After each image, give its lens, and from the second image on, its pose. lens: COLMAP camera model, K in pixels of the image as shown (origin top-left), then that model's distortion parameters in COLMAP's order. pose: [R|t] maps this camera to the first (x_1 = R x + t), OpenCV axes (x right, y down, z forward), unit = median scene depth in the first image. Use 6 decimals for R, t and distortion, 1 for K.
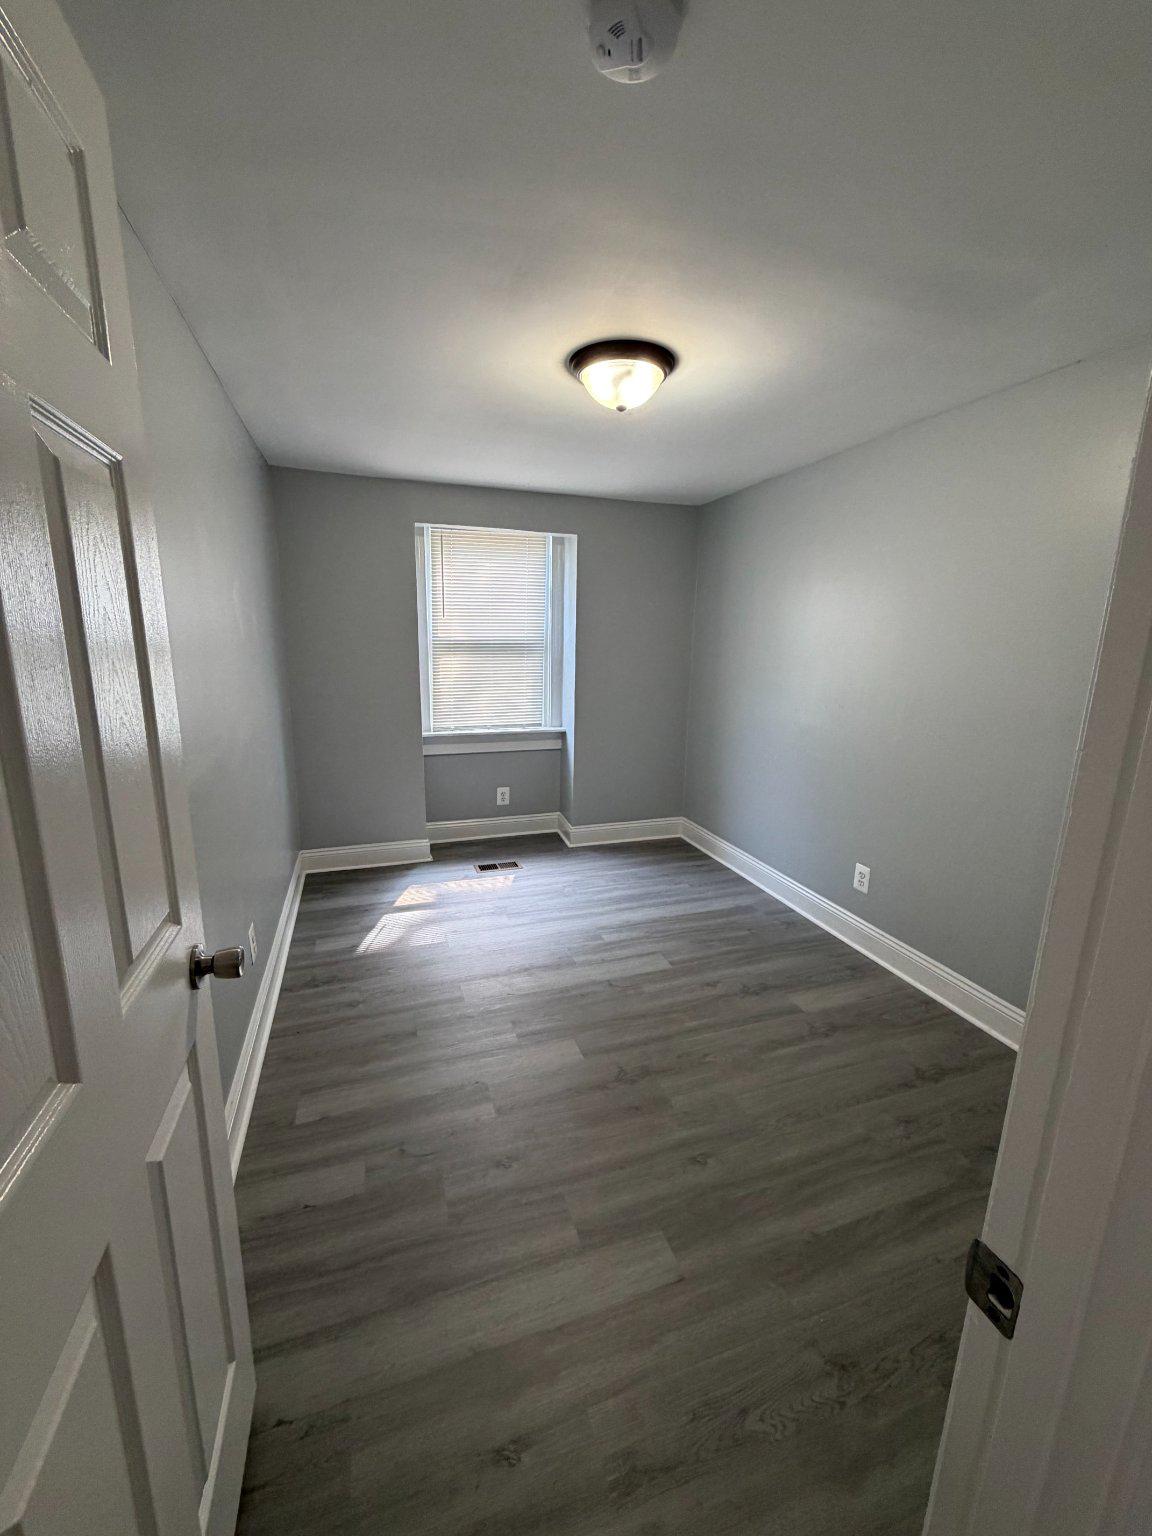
lens RADIAL K [[628.3, 0, 576.0], [0, 628.3, 768.0], [0, 0, 1]] dist [0.000073, 0.000127]
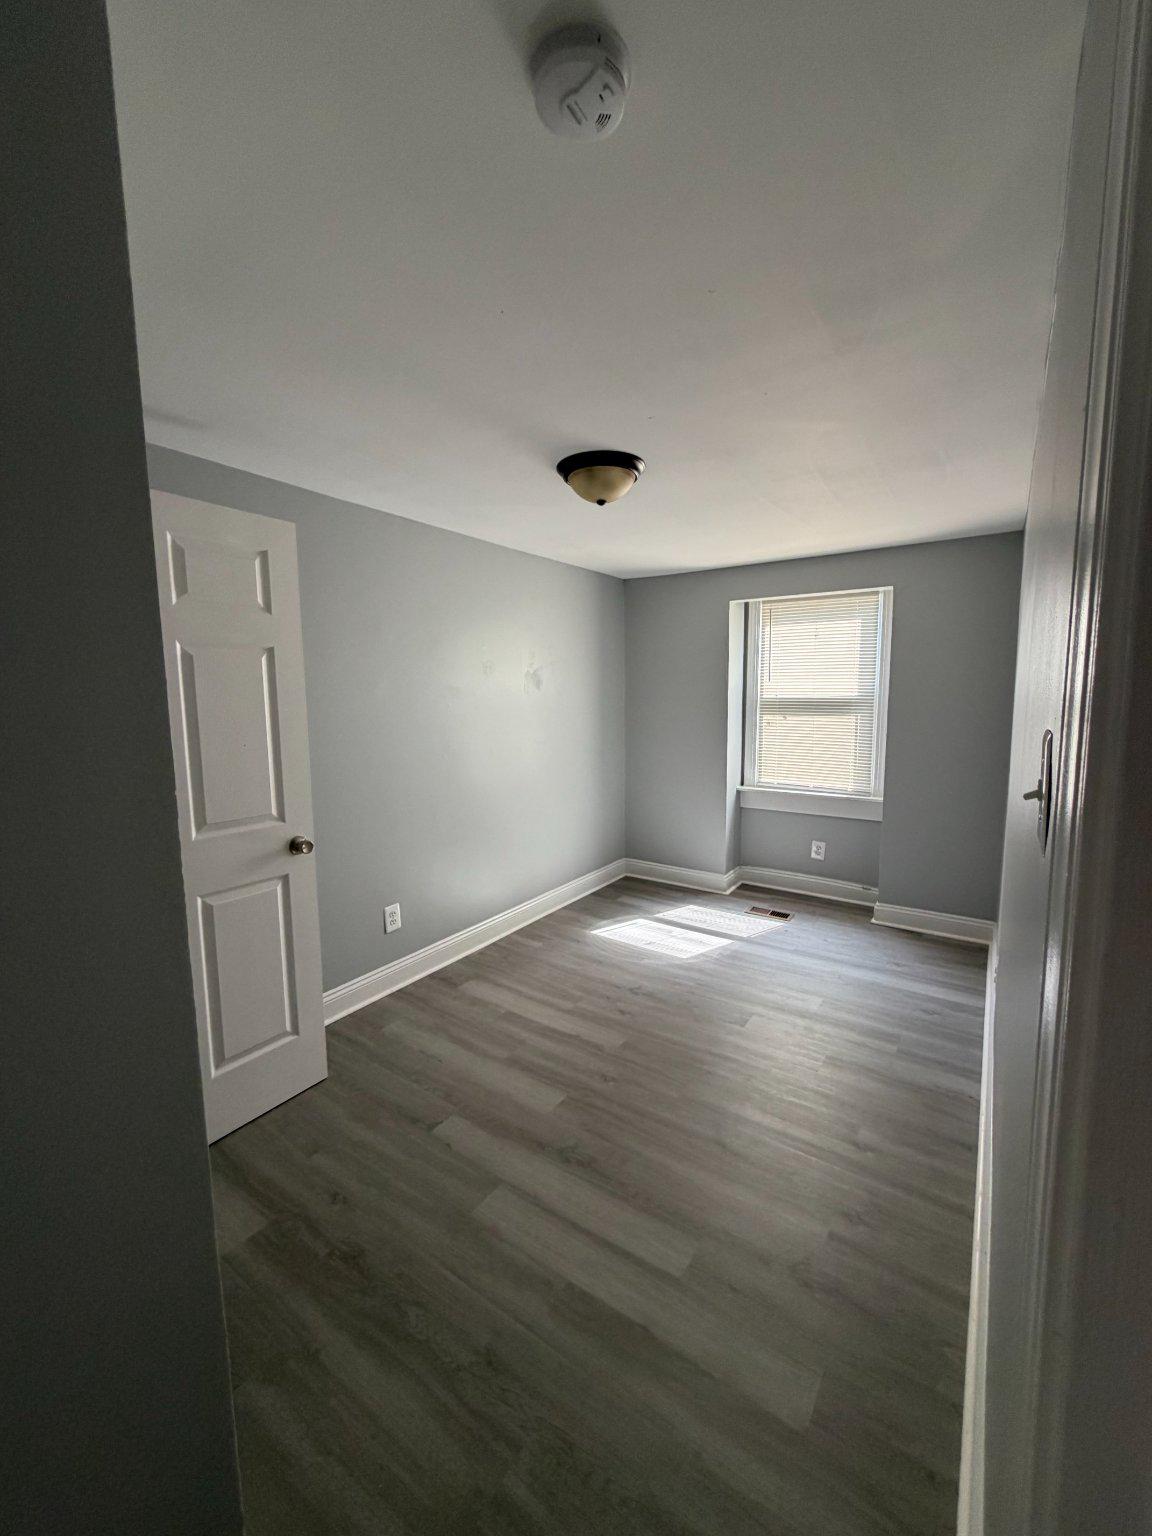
lens RADIAL K [[599.0, 0, 576.0], [0, 599.0, 768.0], [0, 0, 1]] dist [-0.000090, -0.000026]
pose [[0.601431, 0.093257, -0.793464, 0.432753], [-0.155843, 0.987780, -0.002031, -0.029501], [0.783578, 0.124878, 0.608614, 0.124820]]
